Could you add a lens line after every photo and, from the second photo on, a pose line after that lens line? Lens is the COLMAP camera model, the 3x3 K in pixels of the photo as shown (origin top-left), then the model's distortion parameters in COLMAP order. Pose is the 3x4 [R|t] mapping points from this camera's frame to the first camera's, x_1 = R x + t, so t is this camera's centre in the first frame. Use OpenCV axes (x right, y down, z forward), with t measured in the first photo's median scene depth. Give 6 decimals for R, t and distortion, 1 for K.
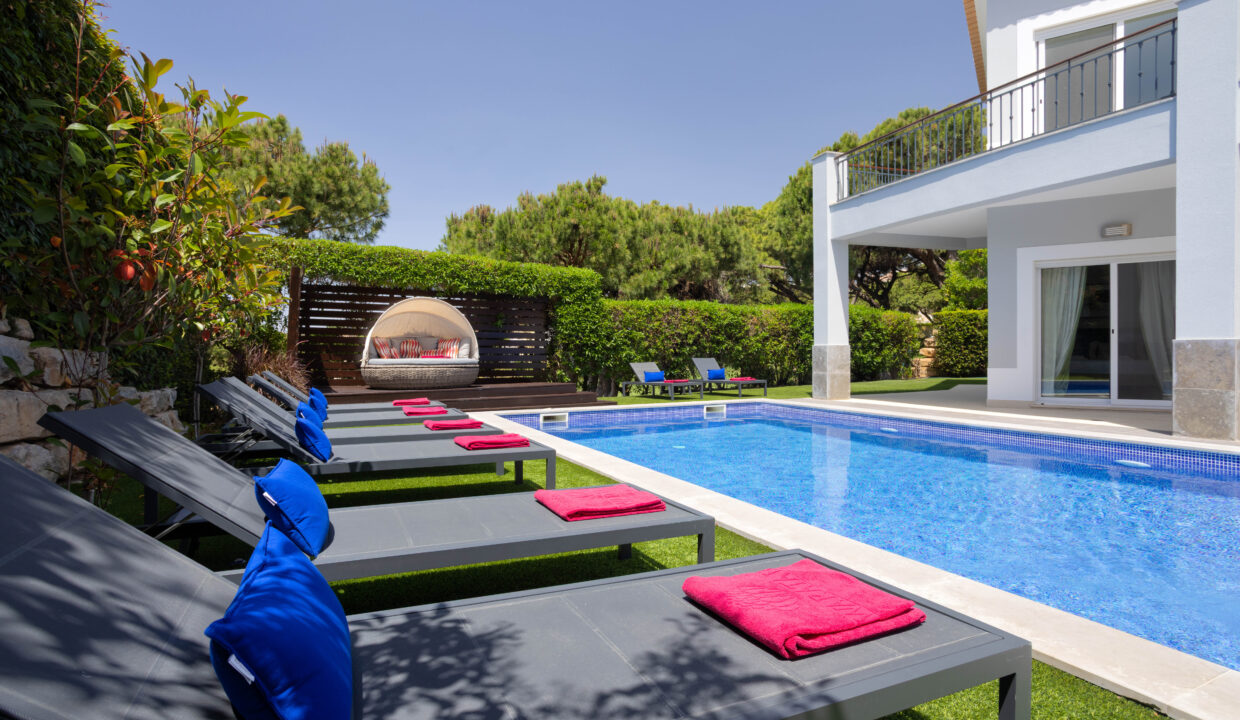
lens RADIAL K [[623.9, 0, 606.6], [0, 623.9, 352.6], [0, 0, 1]] dist [0.000930, 0.000849]
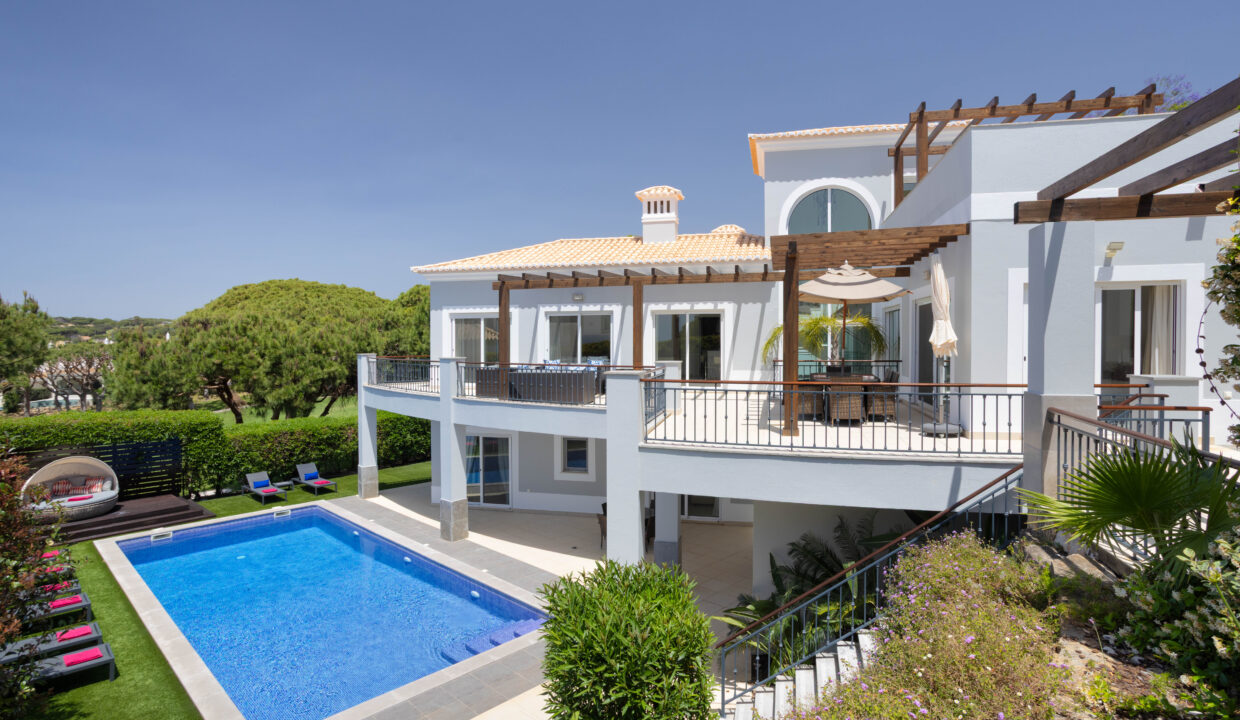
lens RADIAL K [[623.9, 0, 606.6], [0, 623.9, 352.6], [0, 0, 1]] dist [0.000930, 0.000849]
pose [[0.938312, -0.005622, 0.345745, 0.347883], [-0.001364, 0.999800, 0.019958, -0.322135], [-0.345788, -0.019198, 0.938116, -0.750584]]
